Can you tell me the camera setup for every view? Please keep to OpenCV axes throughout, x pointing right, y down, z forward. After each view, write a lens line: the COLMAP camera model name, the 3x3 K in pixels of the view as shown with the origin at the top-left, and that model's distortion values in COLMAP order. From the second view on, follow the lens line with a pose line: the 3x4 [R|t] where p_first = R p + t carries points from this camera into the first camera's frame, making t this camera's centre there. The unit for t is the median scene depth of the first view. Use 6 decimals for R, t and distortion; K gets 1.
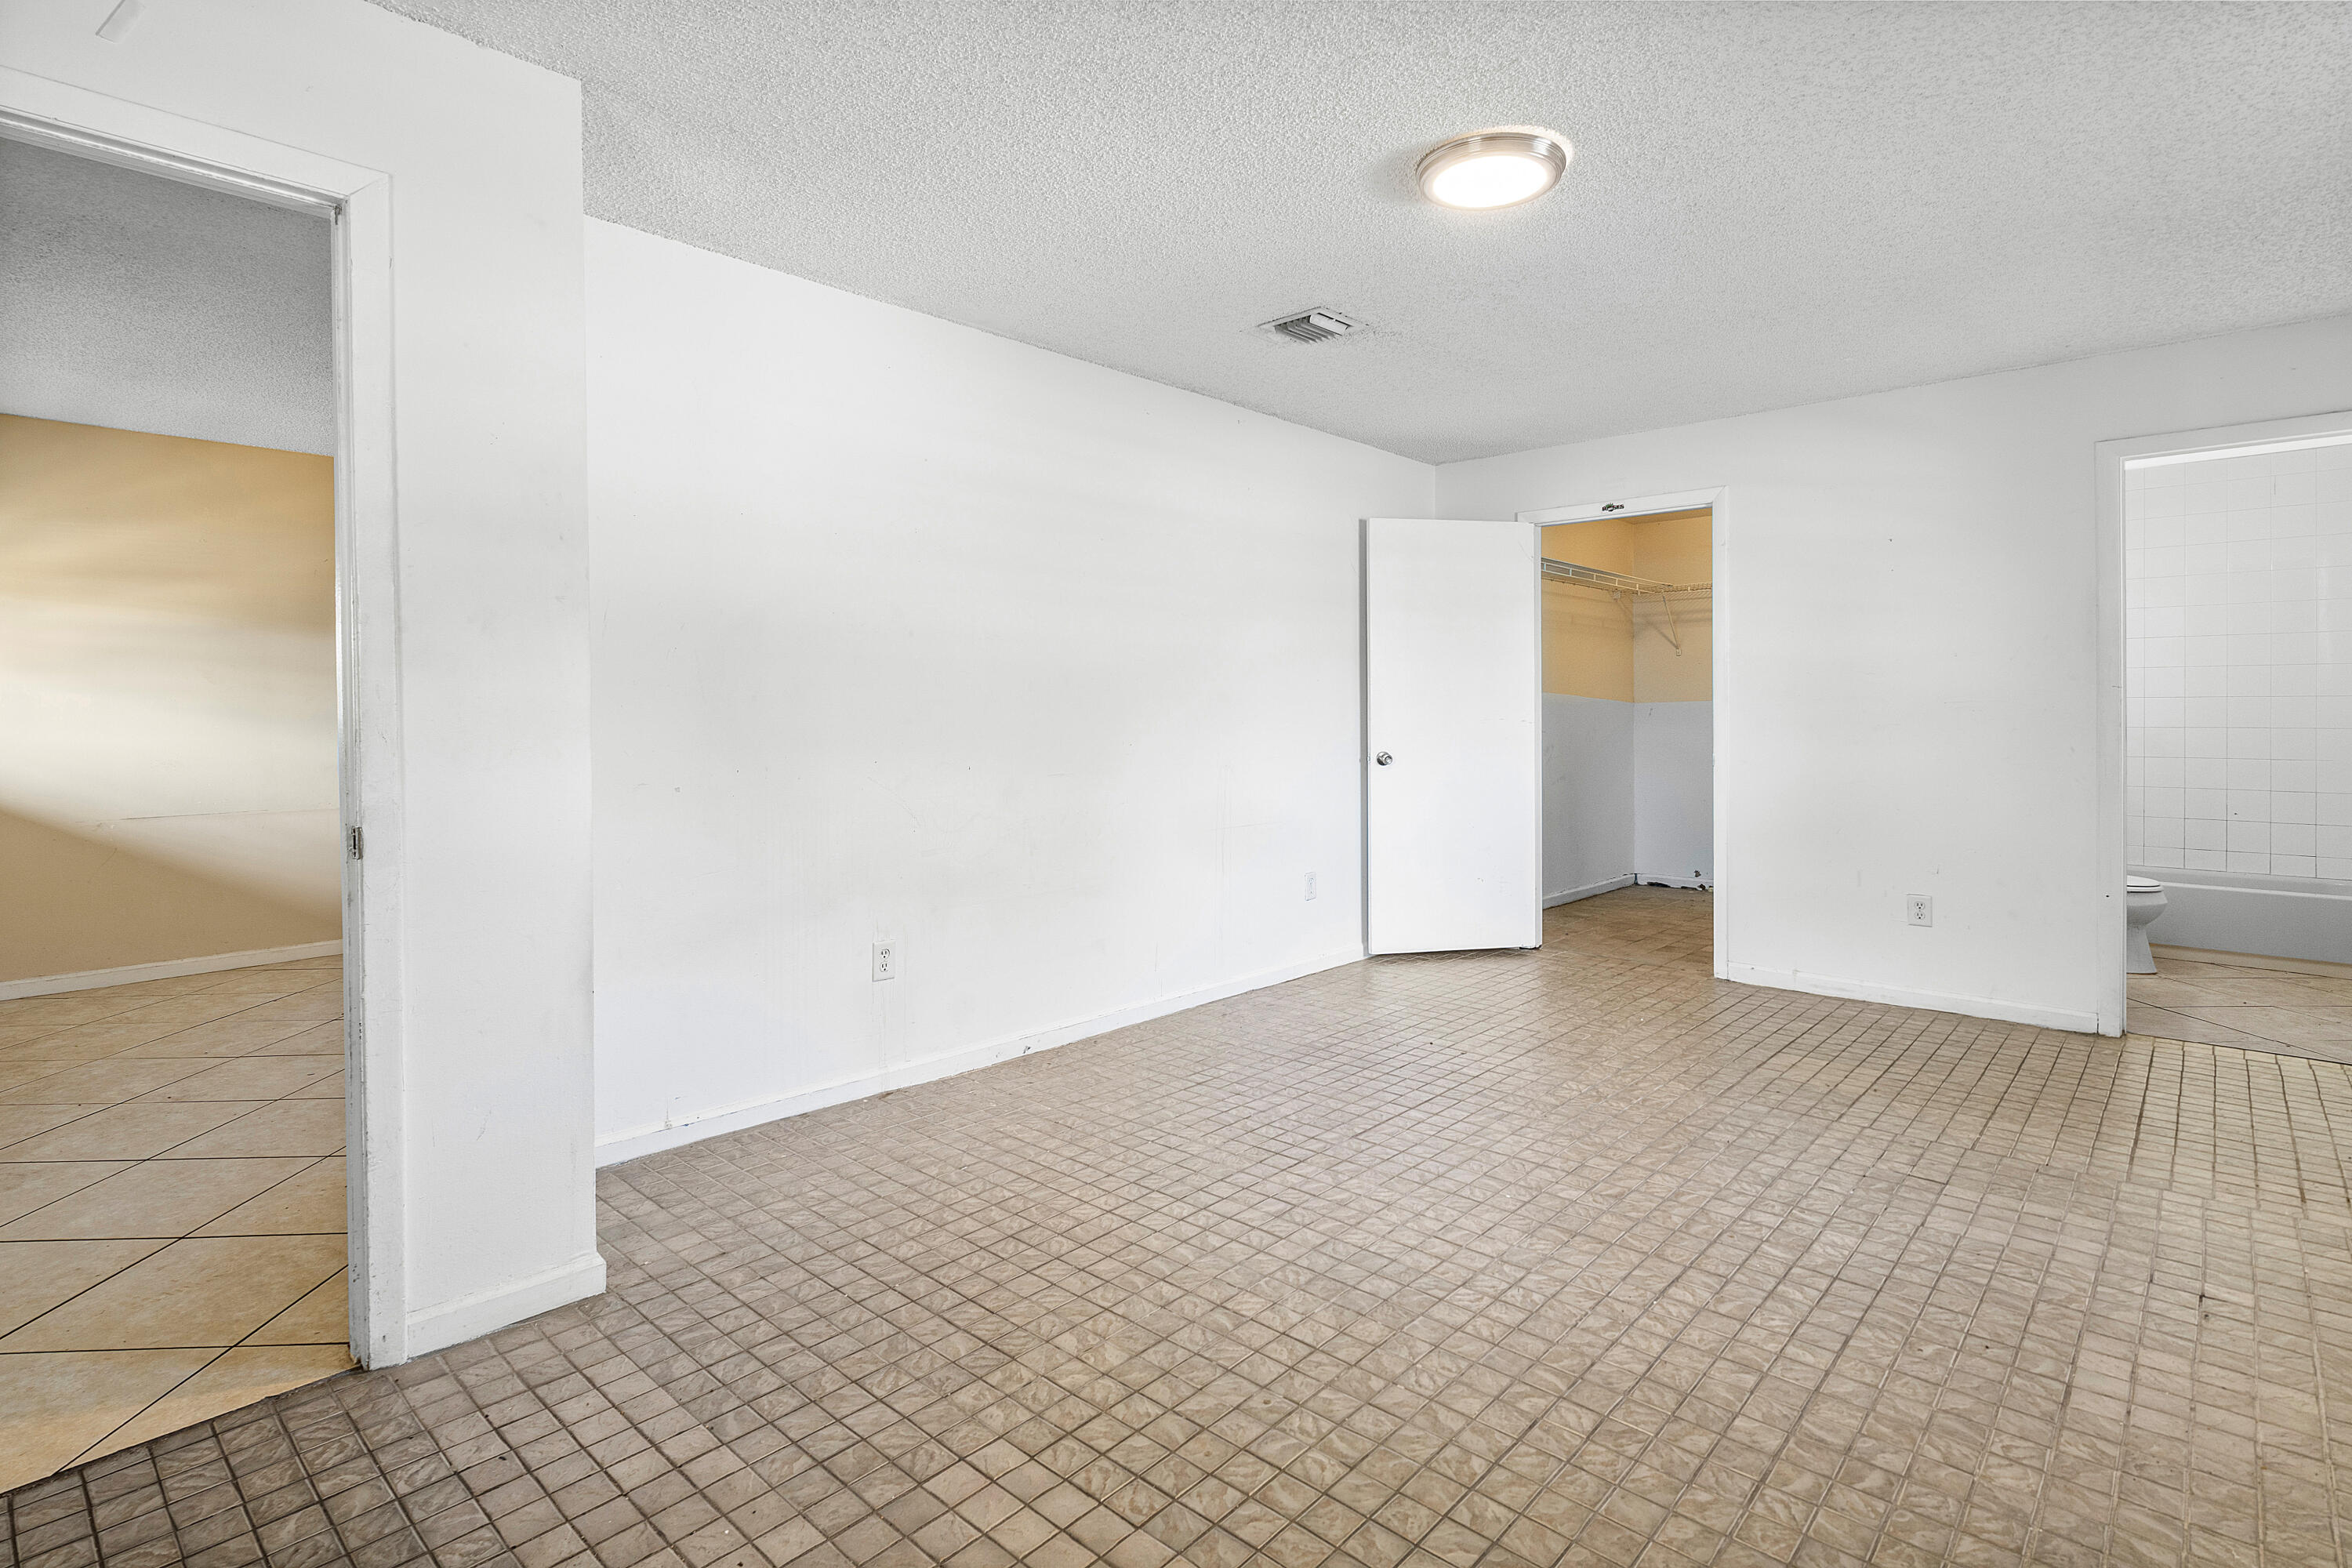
lens RADIAL K [[1141.7, 0, 1177.4], [0, 1141.7, 708.9], [0, 0, 1]] dist [-0.000634, -0.000474]
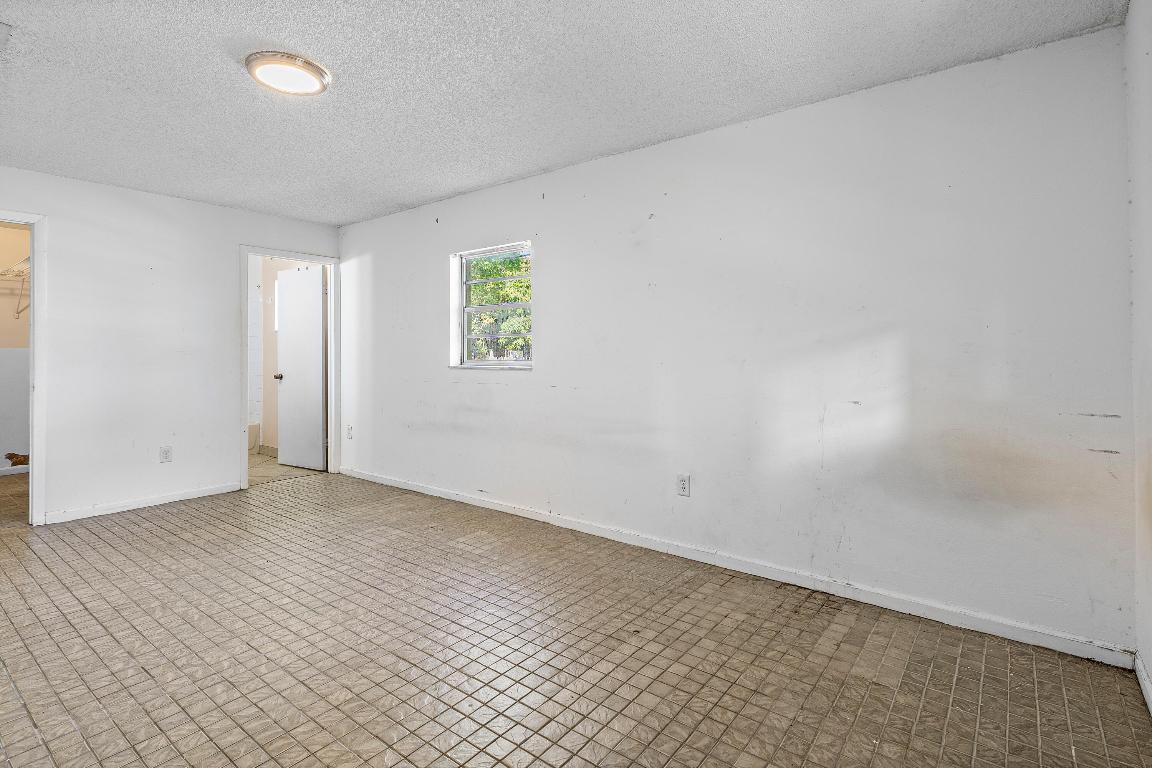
lens RADIAL K [[566.1, 0, 575.9], [0, 566.1, 372.8], [0, 0, 1]] dist [0.003265, -0.000027]
pose [[-0.076397, -0.032501, 0.996548, -0.650740], [-0.000723, 0.999470, 0.032541, -0.004768], [-0.997077, 0.001766, -0.076380, 0.557861]]
